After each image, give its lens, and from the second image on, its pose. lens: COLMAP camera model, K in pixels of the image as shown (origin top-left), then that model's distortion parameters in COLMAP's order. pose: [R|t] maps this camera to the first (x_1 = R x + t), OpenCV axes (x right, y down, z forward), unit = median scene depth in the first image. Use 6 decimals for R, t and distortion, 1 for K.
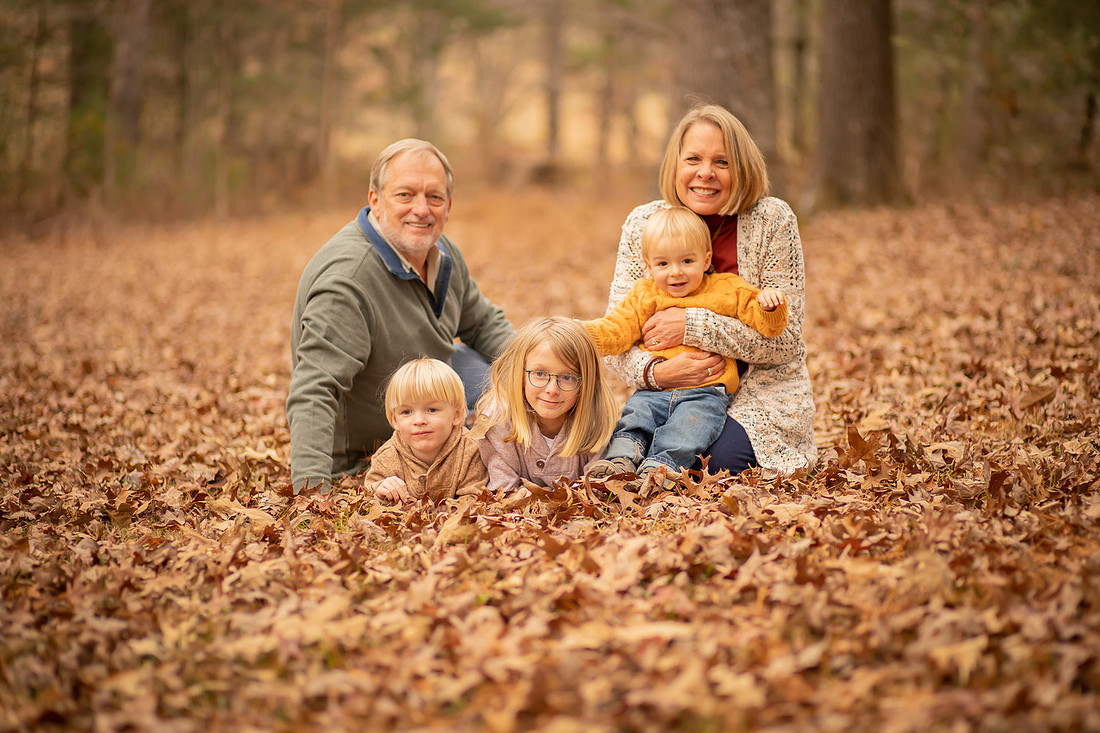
lens RADIAL K [[2594.1, 0, 544.6], [0, 2594.1, 369.1], [0, 0, 1]] dist [-0.039603, -0.063692]
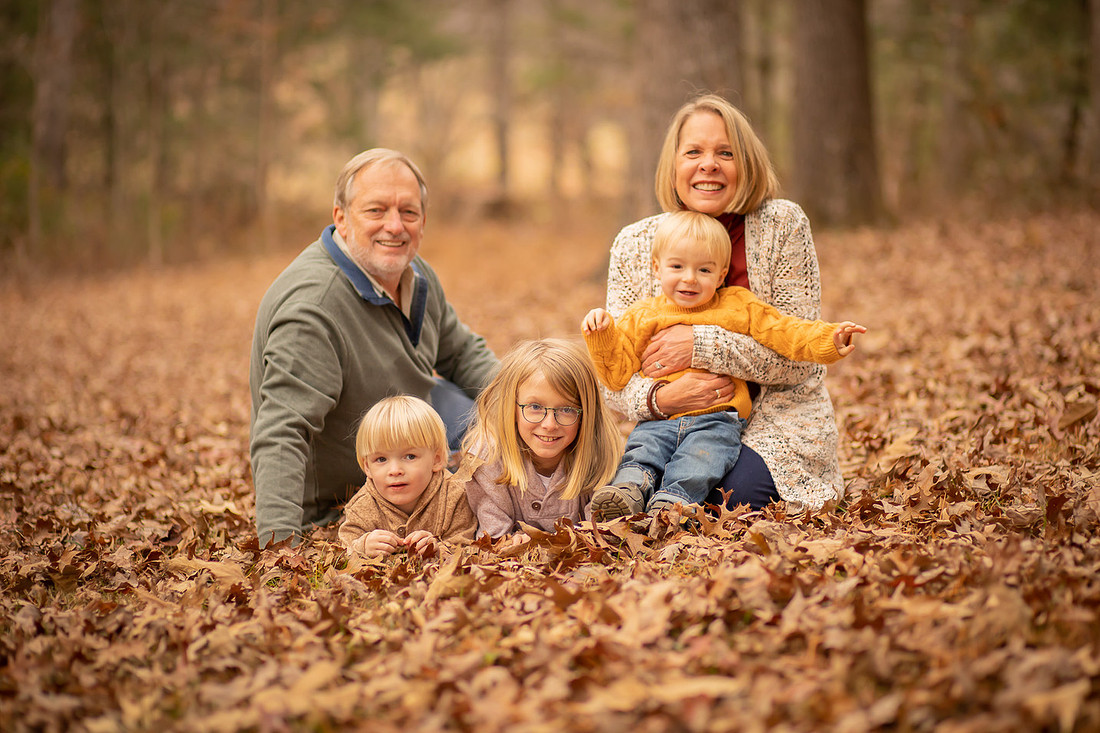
lens RADIAL K [[2739.8, 0, 553.5], [0, 2739.8, 366.4], [0, 0, 1]] dist [-0.046241, -0.452744]
pose [[0.999269, -0.032401, 0.020297, -0.010350], [0.032777, 0.999291, -0.018507, 0.005018], [-0.019683, 0.019159, 0.999623, 0.047375]]
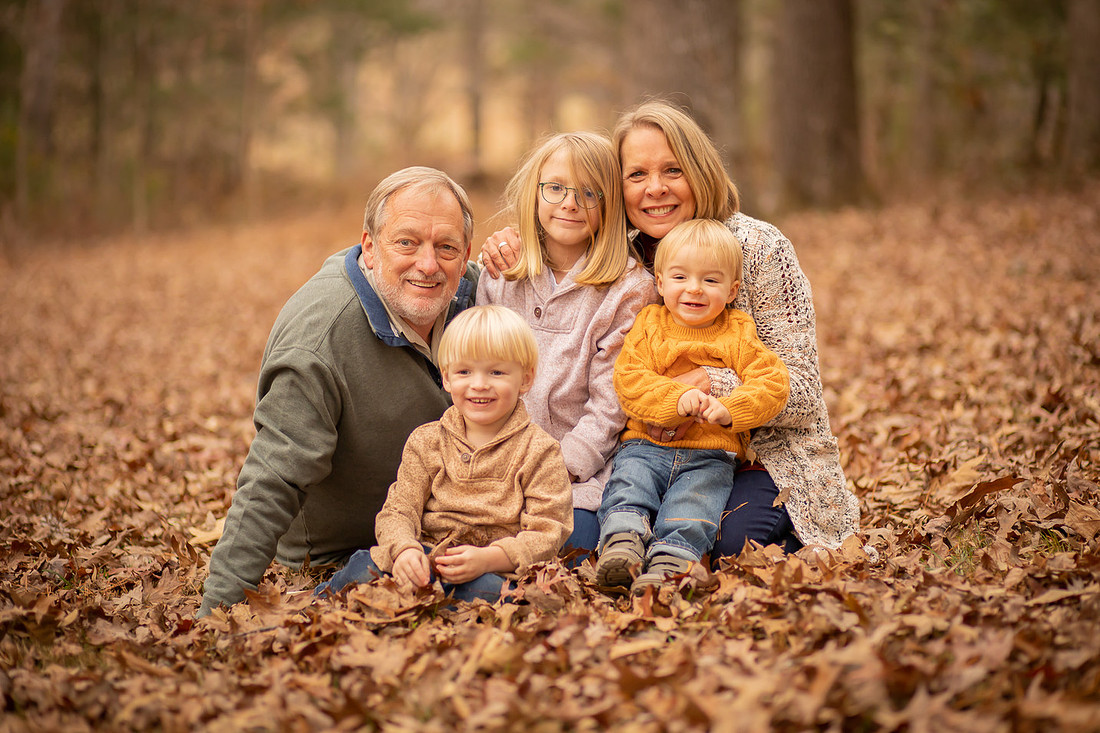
lens RADIAL K [[2614.5, 0, 547.7], [0, 2614.5, 366.2], [0, 0, 1]] dist [0.004788, -1.123316]
pose [[0.999313, -0.020189, 0.031075, -0.026613], [0.020321, 0.999786, -0.003915, -0.011872], [-0.030989, 0.004544, 0.999509, 0.164253]]
